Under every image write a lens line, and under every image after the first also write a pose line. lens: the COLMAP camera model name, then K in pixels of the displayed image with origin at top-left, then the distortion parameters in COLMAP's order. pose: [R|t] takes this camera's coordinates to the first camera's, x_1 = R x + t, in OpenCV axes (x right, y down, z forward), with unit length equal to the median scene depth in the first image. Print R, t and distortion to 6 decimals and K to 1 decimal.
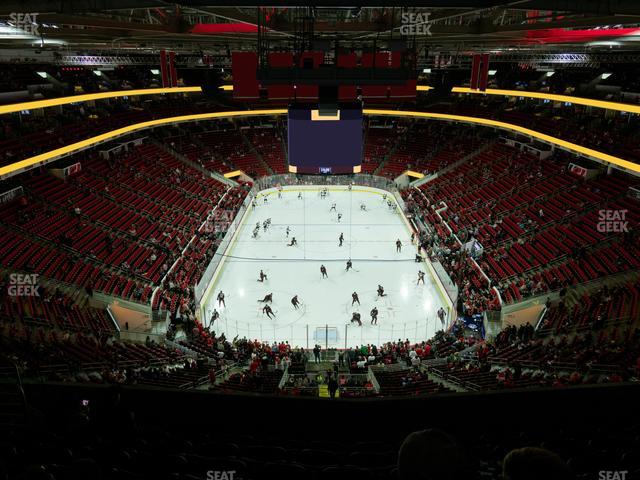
lens RADIAL K [[503.5, 0, 320.7], [0, 503.5, 244.0], [0, 0, 1]] dist [-0.048078, 0.052433]
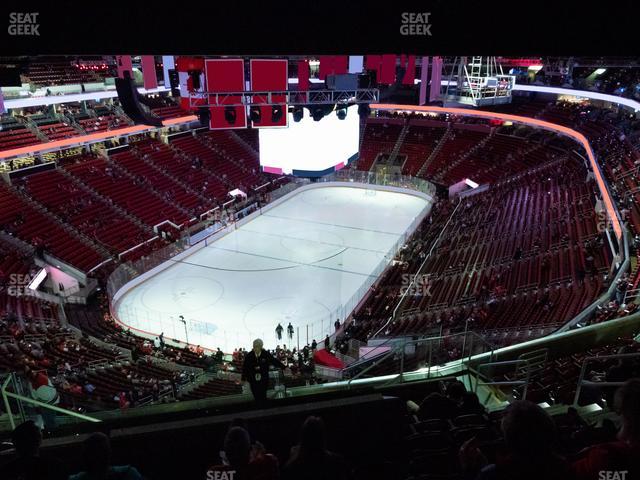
lens RADIAL K [[503.5, 0, 319.3], [0, 503.5, 236.9], [0, 0, 1]] dist [-0.048078, 0.052433]
pose [[0.918983, 0.140737, -0.368326, 0.436127], [-0.136844, 0.989908, 0.036815, -0.059320], [0.369790, 0.016571, 0.928968, 0.082196]]
